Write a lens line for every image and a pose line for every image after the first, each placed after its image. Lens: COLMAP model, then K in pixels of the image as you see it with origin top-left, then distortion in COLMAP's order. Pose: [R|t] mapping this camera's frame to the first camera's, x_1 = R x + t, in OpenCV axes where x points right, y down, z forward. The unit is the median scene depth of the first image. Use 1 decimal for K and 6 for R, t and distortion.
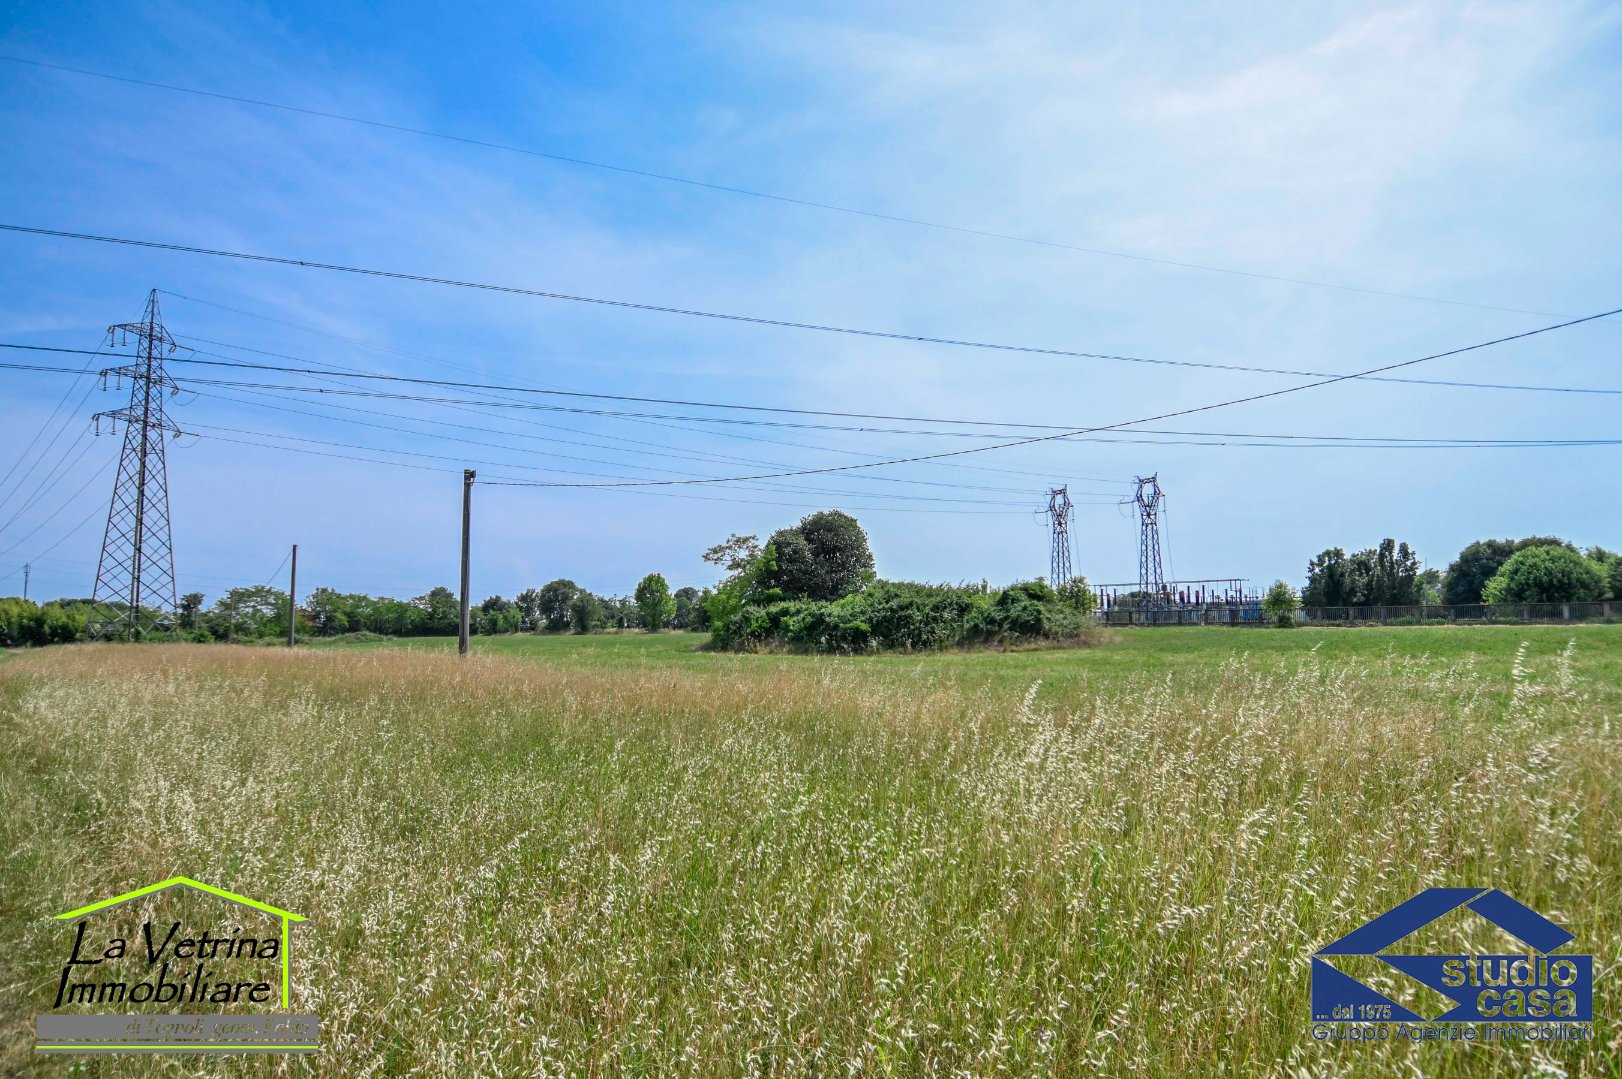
lens RADIAL K [[869.6, 0, 818.2], [0, 869.6, 555.5], [0, 0, 1]] dist [0.023455, -0.015284]
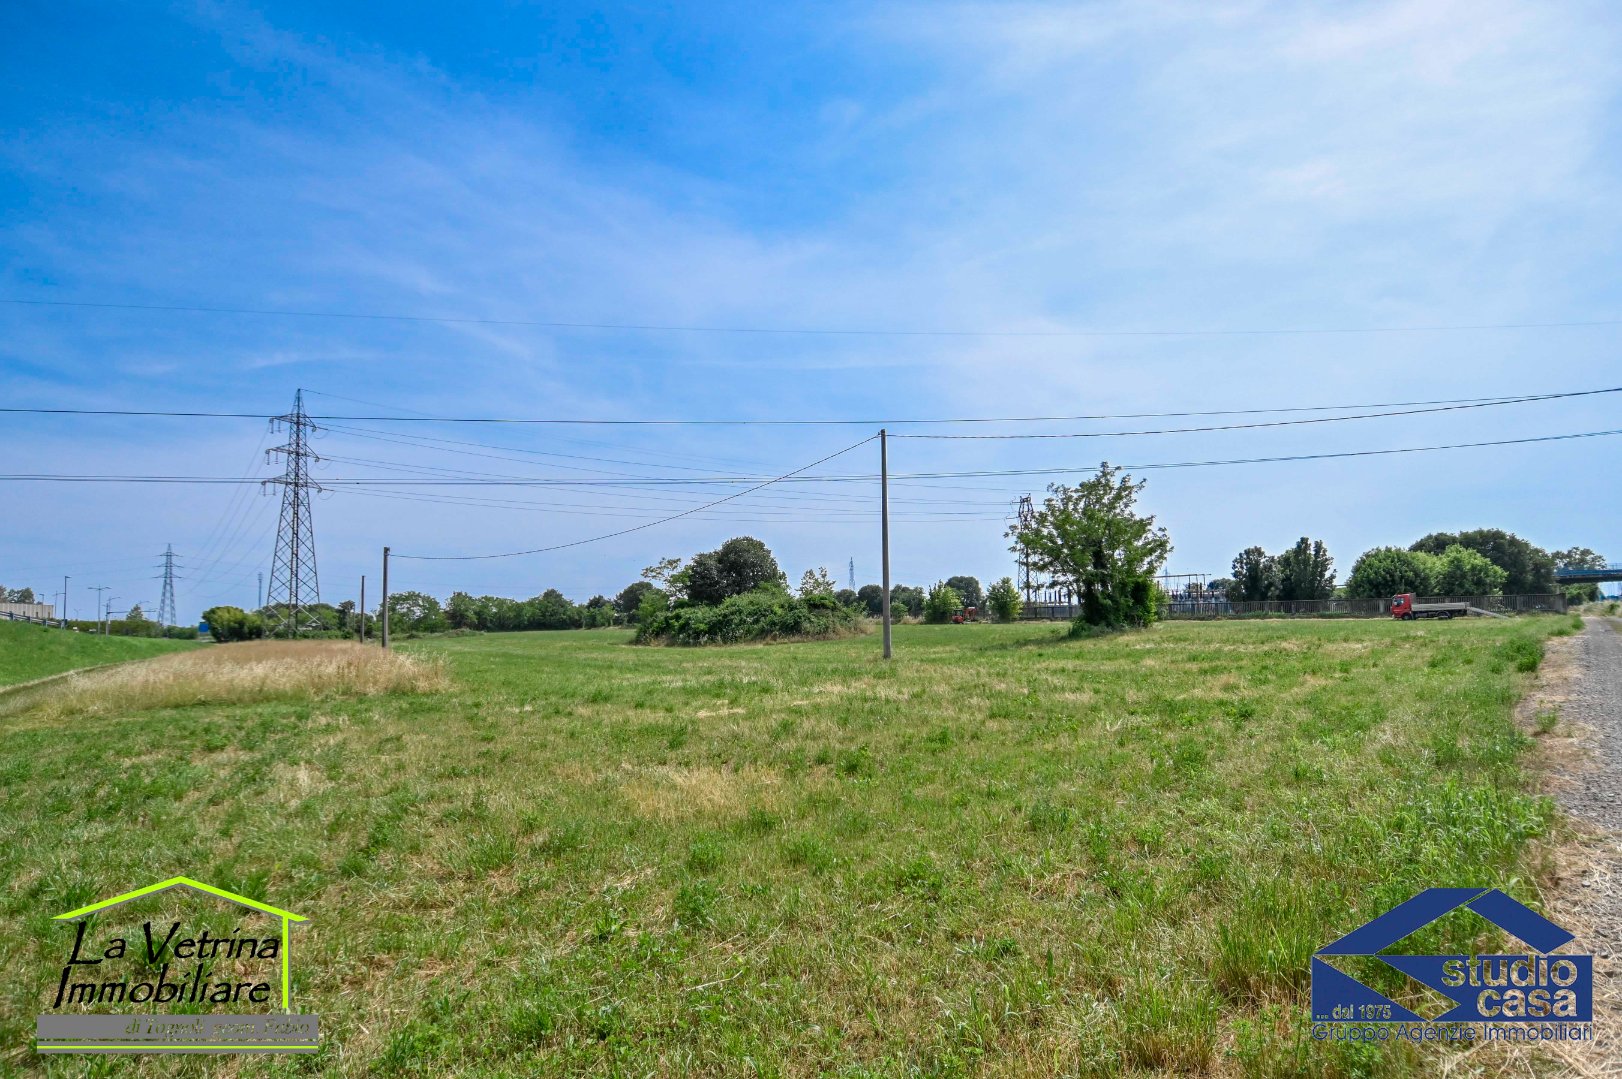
lens RADIAL K [[869.6, 0, 802.1], [0, 869.6, 588.7], [0, 0, 1]] dist [0.023455, -0.015284]
pose [[0.980539, -0.016076, -0.195667, 0.243755], [0.025900, 0.998523, 0.047753, -0.022744], [0.194610, -0.051892, 0.979507, -0.187056]]
